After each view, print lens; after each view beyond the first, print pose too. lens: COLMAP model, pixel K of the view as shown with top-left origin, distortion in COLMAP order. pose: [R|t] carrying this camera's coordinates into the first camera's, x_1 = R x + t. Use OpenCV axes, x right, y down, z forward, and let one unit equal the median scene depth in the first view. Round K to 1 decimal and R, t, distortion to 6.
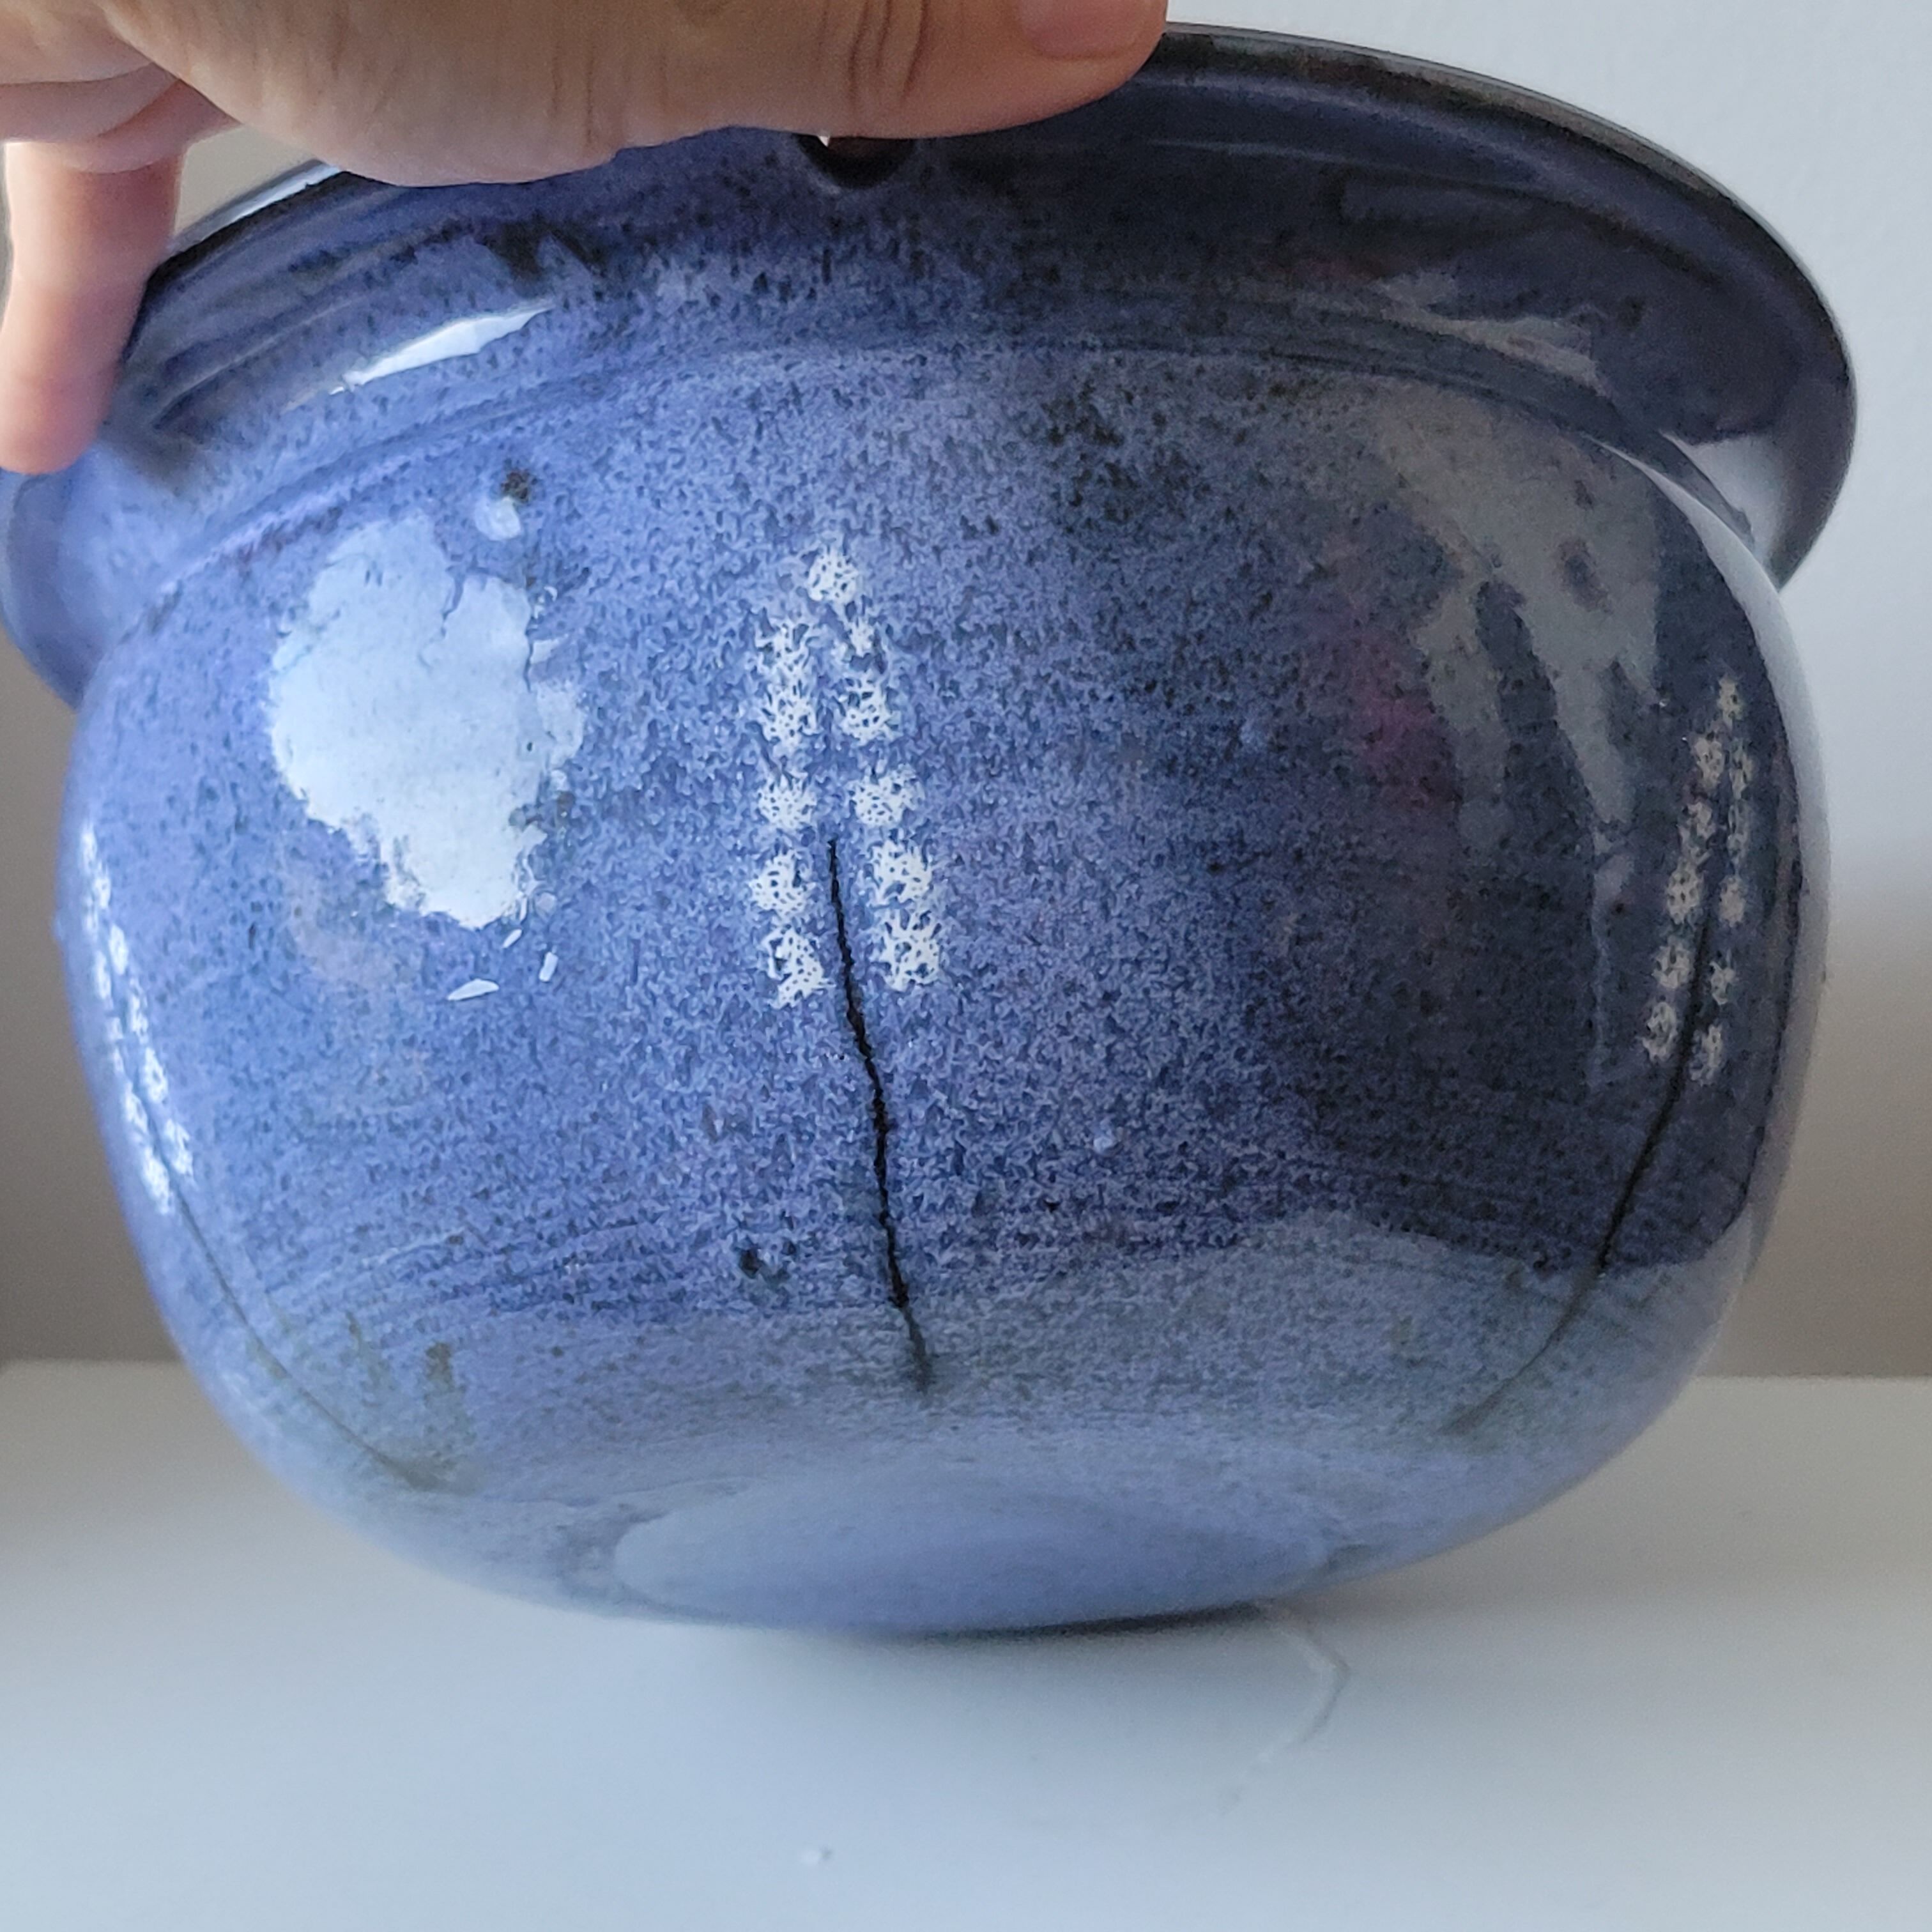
lens RADIAL K [[3989.6, 0, 966.0], [0, 3989.6, 966.0], [0, 0, 1]] dist [-0.024936, 0.149027]
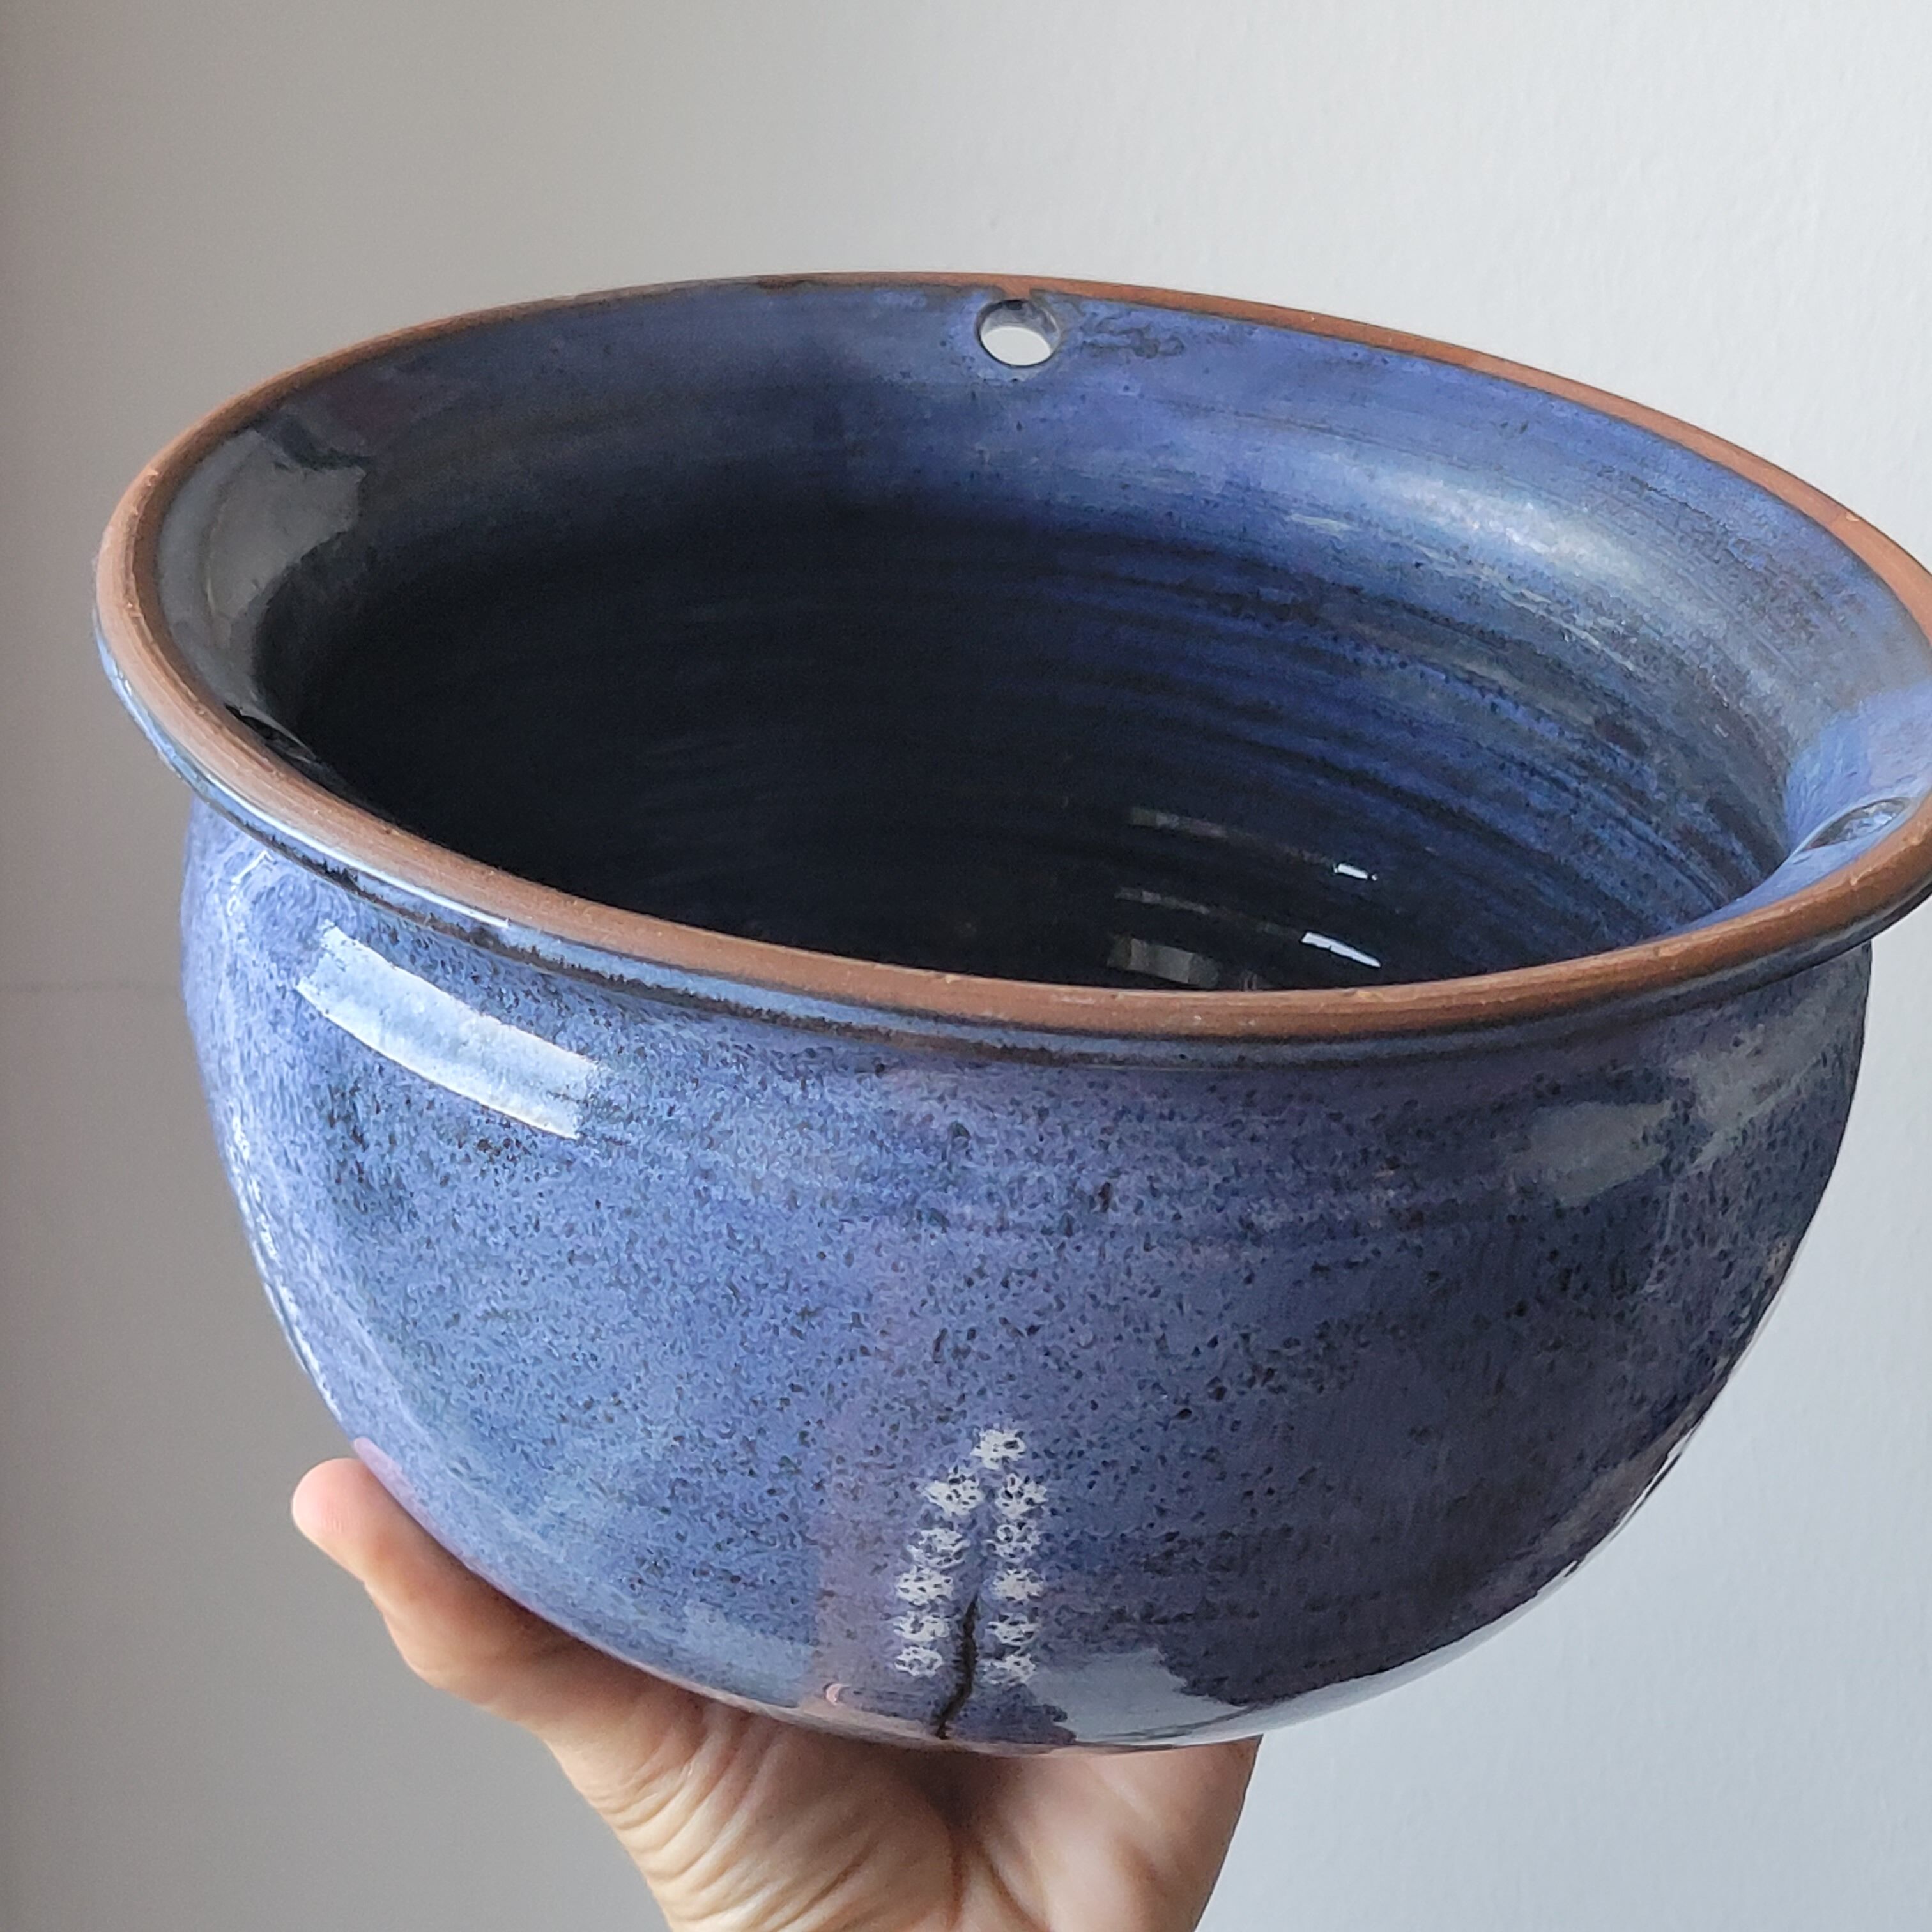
lens RADIAL K [[4021.8, 0, 1173.7], [0, 4021.8, 964.4], [0, 0, 1]] dist [-0.035983, -0.152396]
pose [[0.613552, 0.464639, -0.638486, 0.882715], [0.132783, 0.736344, 0.663450, -0.896322], [0.778410, -0.491841, 0.390089, 0.772879]]
